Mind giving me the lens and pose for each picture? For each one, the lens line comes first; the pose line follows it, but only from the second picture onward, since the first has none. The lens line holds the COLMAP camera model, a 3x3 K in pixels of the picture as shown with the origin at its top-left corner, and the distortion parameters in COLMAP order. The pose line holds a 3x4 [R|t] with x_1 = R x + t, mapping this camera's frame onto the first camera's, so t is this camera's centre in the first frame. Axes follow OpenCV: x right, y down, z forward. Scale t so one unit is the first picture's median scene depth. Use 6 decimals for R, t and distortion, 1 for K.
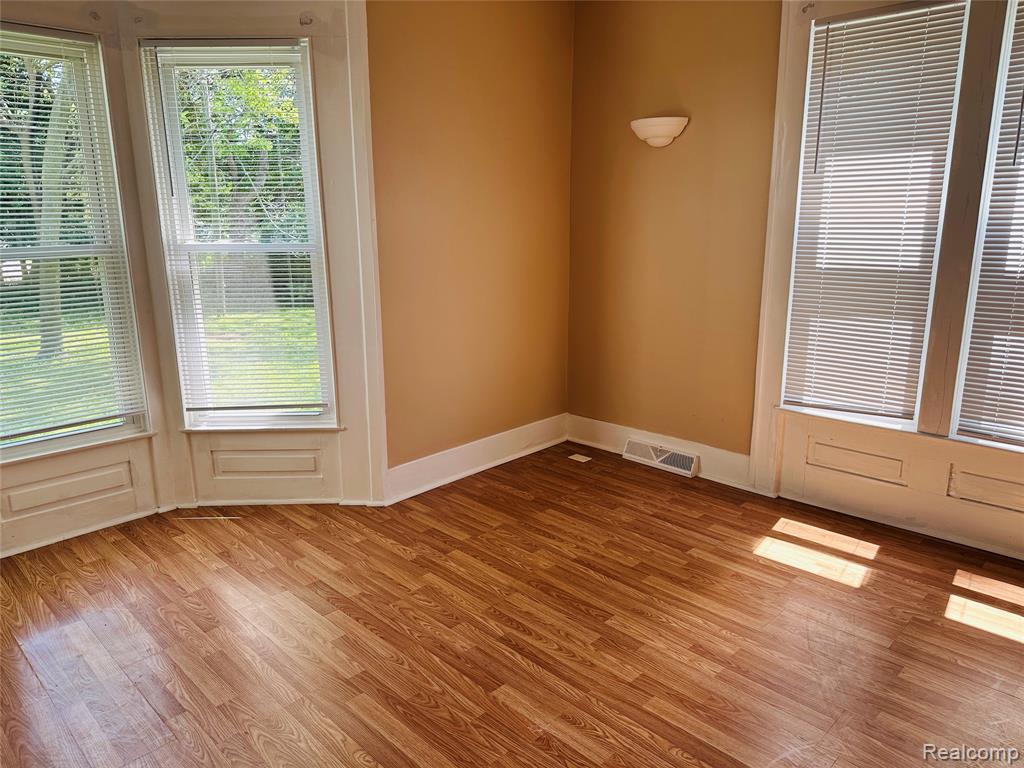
lens RADIAL K [[709.1, 0, 508.7], [0, 709.1, 383.5], [0, 0, 1]] dist [0.051216, -0.066918]
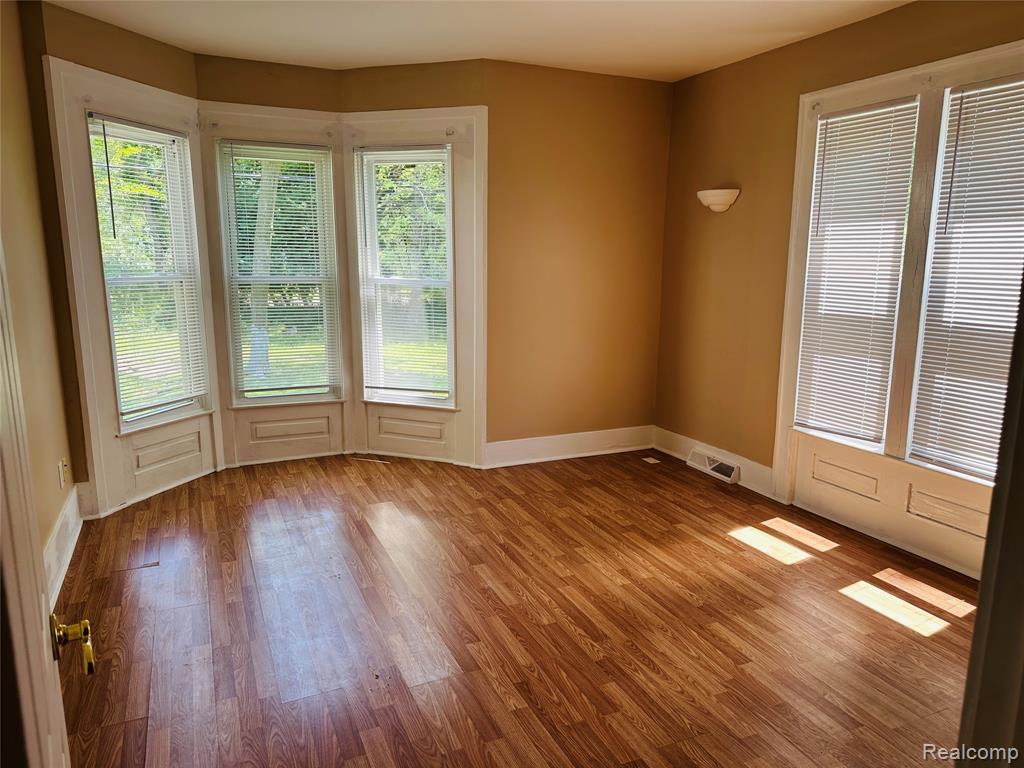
lens RADIAL K [[709.1, 0, 521.7], [0, 709.1, 395.5], [0, 0, 1]] dist [0.051216, -0.066918]
pose [[0.935772, 0.089882, -0.340957, 0.394931], [-0.103374, 0.994409, -0.021573, 0.057061], [0.337112, 0.055434, 0.939831, -0.311209]]
